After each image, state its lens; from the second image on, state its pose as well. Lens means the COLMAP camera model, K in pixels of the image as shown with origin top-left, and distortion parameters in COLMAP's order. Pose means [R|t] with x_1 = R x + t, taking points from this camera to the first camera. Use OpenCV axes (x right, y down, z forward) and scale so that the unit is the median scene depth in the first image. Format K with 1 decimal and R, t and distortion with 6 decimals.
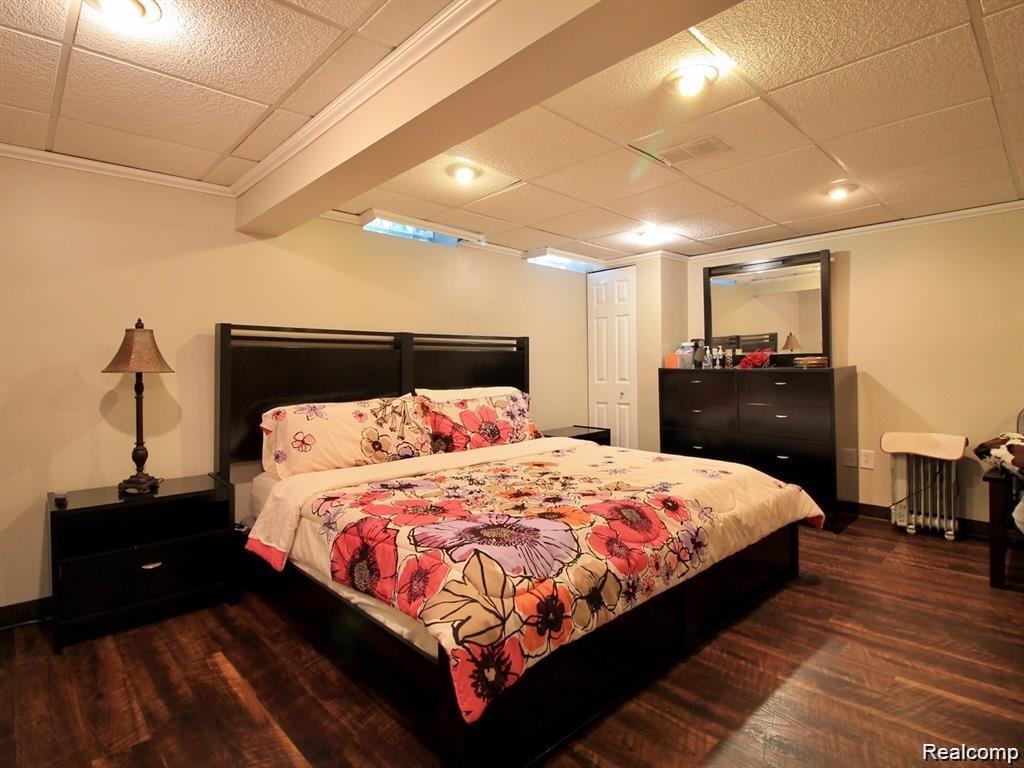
lens RADIAL K [[537.4, 0, 516.8], [0, 537.4, 378.2], [0, 0, 1]] dist [0.001954, -0.017486]
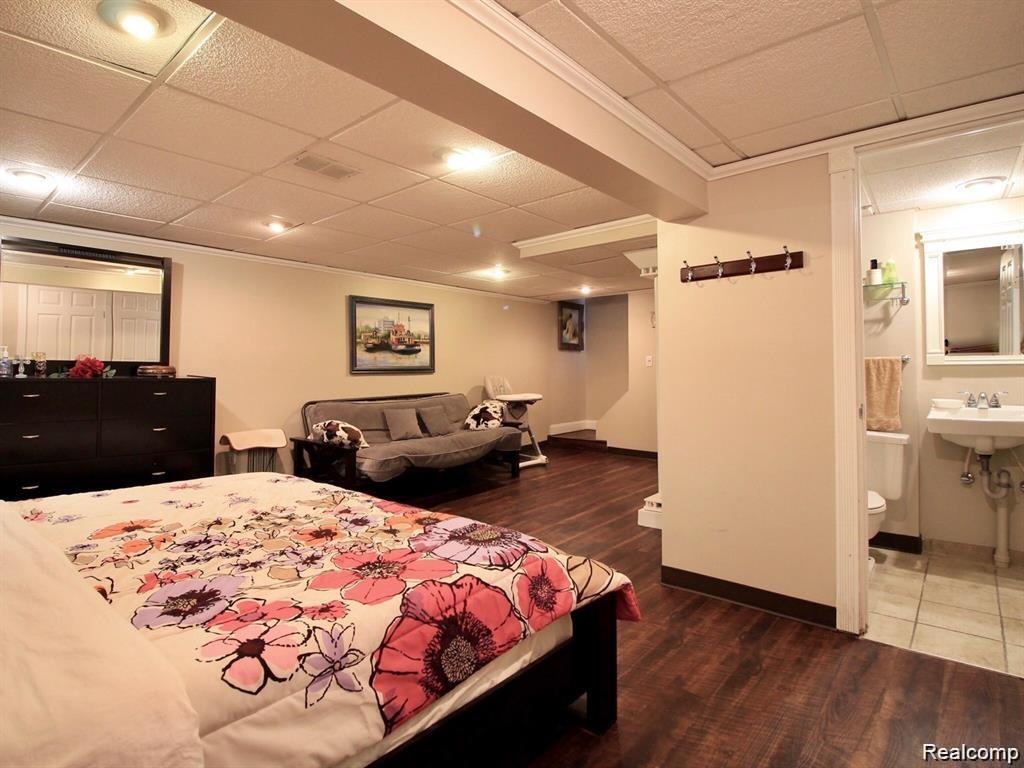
lens RADIAL K [[537.4, 0, 516.8], [0, 537.4, 378.2], [0, 0, 1]] dist [0.001954, -0.017486]
pose [[-0.097536, 0.004741, 0.995221, -0.994529], [0.021911, 0.999757, -0.002615, -0.001875], [-0.994991, 0.021551, -0.097616, 0.977271]]
